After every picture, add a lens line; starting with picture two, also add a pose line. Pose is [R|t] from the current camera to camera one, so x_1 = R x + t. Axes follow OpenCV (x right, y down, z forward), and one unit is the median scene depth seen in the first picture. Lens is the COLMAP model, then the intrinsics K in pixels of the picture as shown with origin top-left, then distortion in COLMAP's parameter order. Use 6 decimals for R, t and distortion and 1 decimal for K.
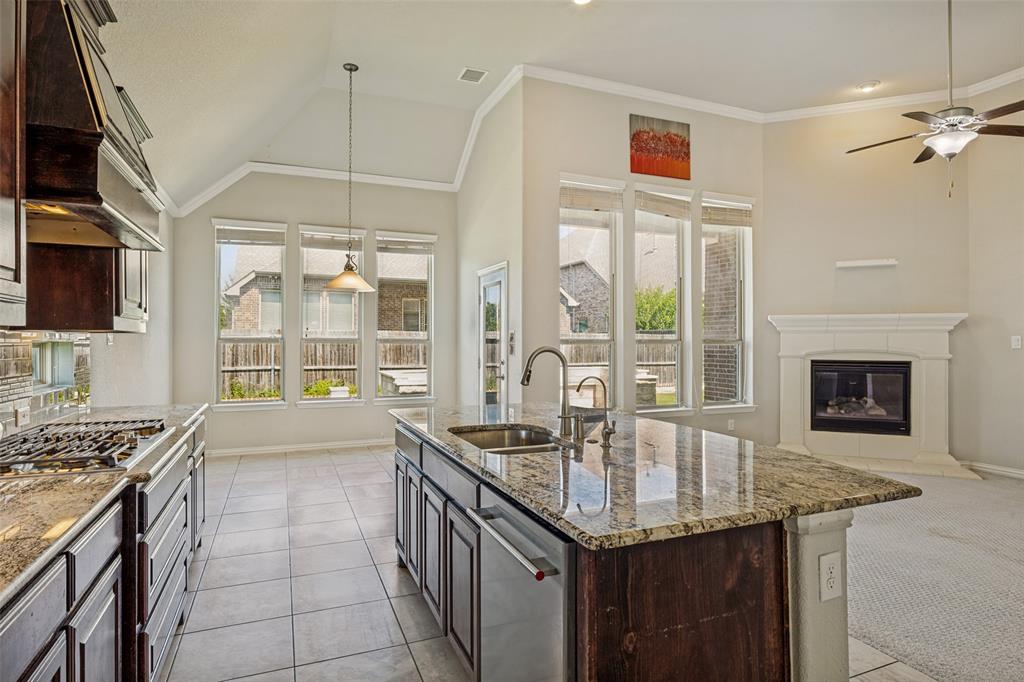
lens RADIAL K [[505.9, 0, 512.0], [0, 505.9, 341.0], [0, 0, 1]] dist [0.001188, 0.000215]
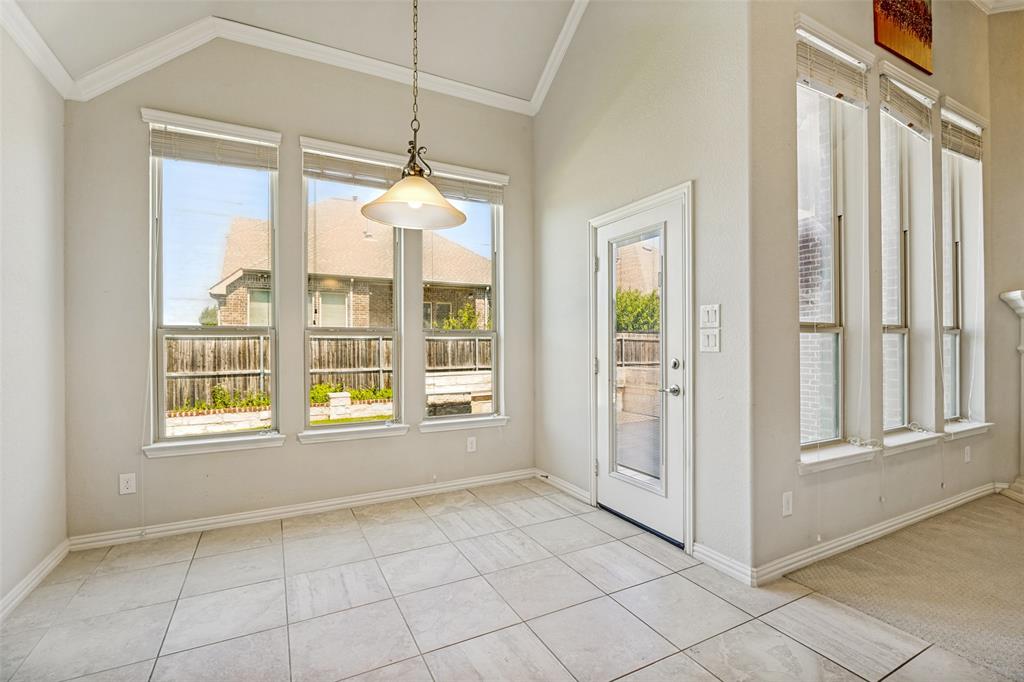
lens RADIAL K [[461.6, 0, 512.6], [0, 461.6, 346.3], [0, 0, 1]] dist [-0.008876, -0.000241]
pose [[0.998495, -0.006434, 0.054457, -0.086778], [0.006084, 0.999960, 0.006586, 0.006716], [-0.054498, -0.006245, 0.998494, 0.189880]]
